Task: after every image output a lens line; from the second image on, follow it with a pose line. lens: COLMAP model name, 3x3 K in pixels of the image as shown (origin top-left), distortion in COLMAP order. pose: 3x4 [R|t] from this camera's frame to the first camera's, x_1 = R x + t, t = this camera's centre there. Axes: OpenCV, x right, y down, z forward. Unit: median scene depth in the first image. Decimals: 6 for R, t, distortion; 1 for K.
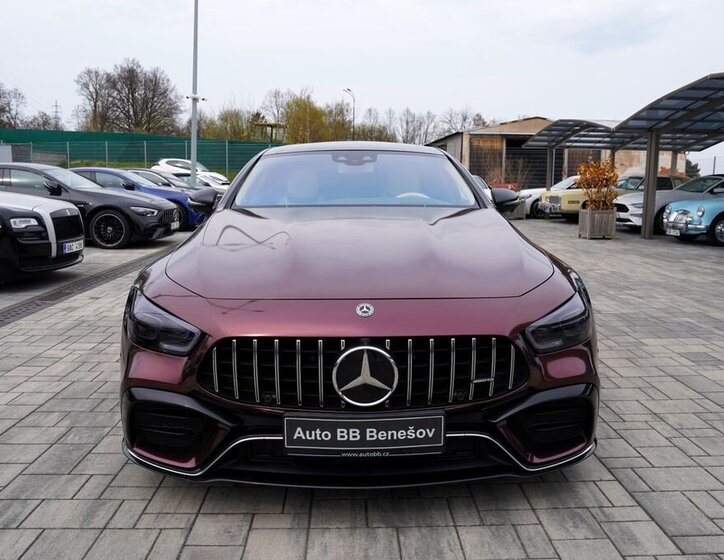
lens RADIAL K [[612.8, 0, 363.1], [0, 612.8, 276.0], [0, 0, 1]] dist [-0.065506, 0.029146]
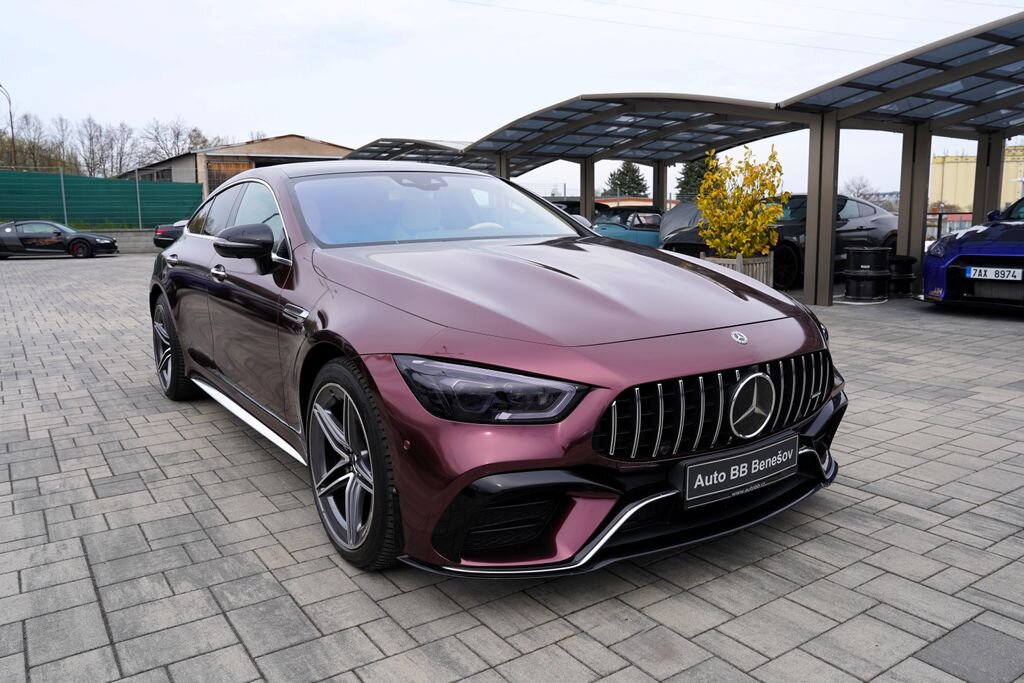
lens RADIAL K [[778.1, 0, 510.0], [0, 778.1, 333.2], [0, 0, 1]] dist [-0.050956, 0.032310]
pose [[0.844584, -0.097121, 0.526541, -0.804448], [0.099755, 0.994735, 0.023471, -0.012627], [-0.526049, 0.032702, 0.849825, 0.143967]]
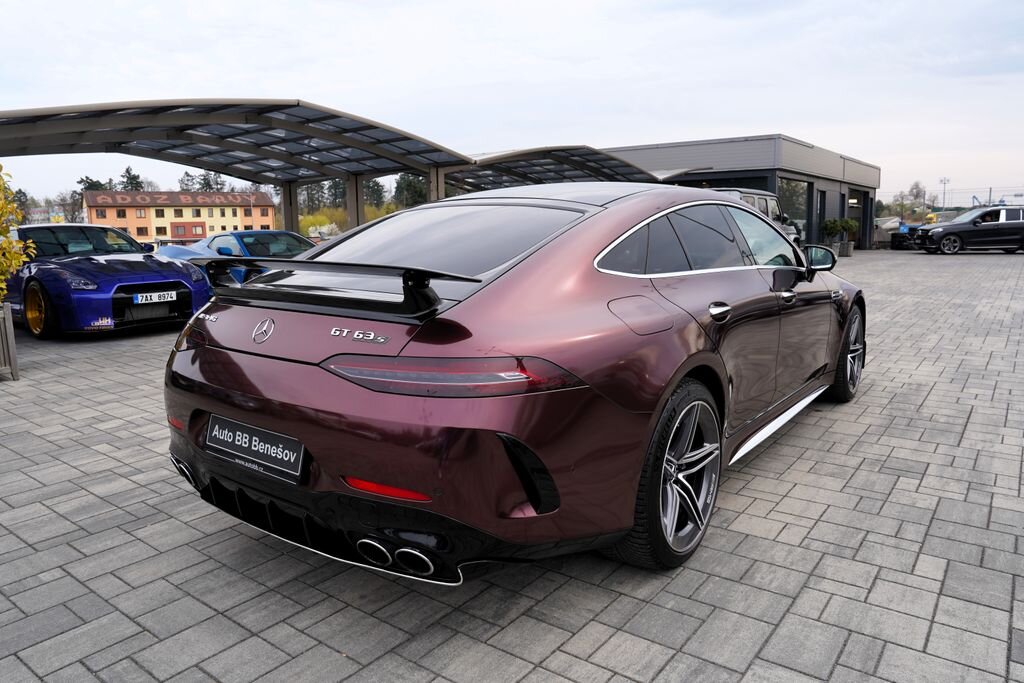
lens RADIAL K [[709.8, 0, 517.3], [0, 709.8, 303.1], [0, 0, 1]] dist [-0.068687, 0.032922]
pose [[-0.782909, -0.057574, 0.619467, -0.960029], [0.108121, 0.967965, 0.226612, -0.582614], [-0.612669, 0.244394, -0.751604, 3.510039]]
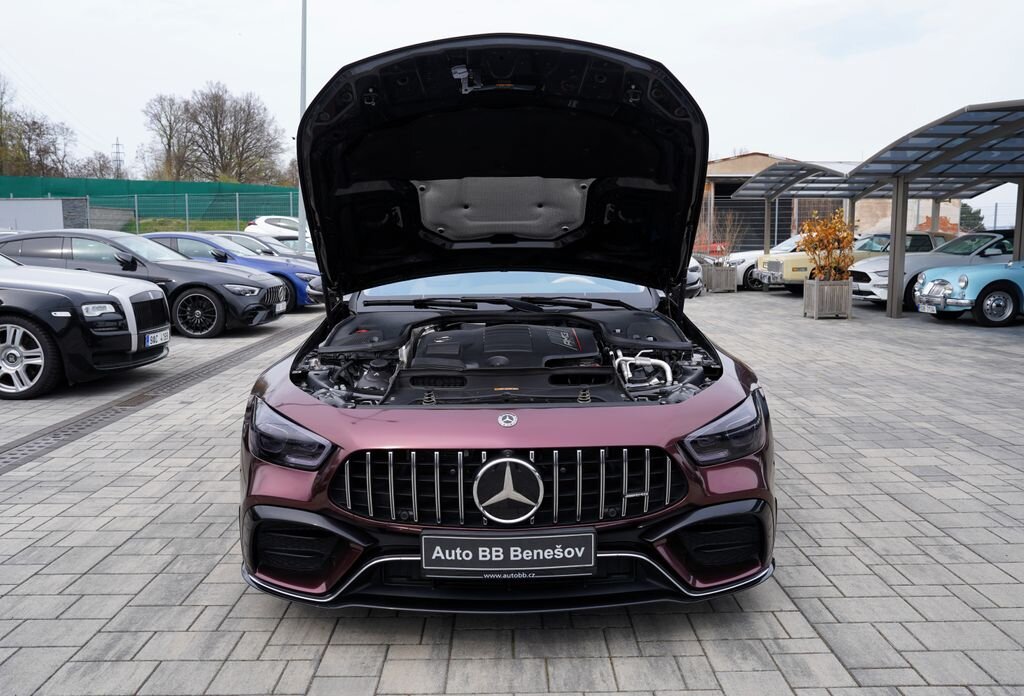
lens RADIAL K [[821.8, 0, 505.2], [0, 821.8, 344.6], [0, 0, 1]] dist [-0.045230, 0.035309]
pose [[0.999637, -0.009091, -0.025374, 0.027935], [0.008406, 0.999601, -0.026970, -0.021771], [0.025609, 0.026747, 0.999314, -0.222047]]
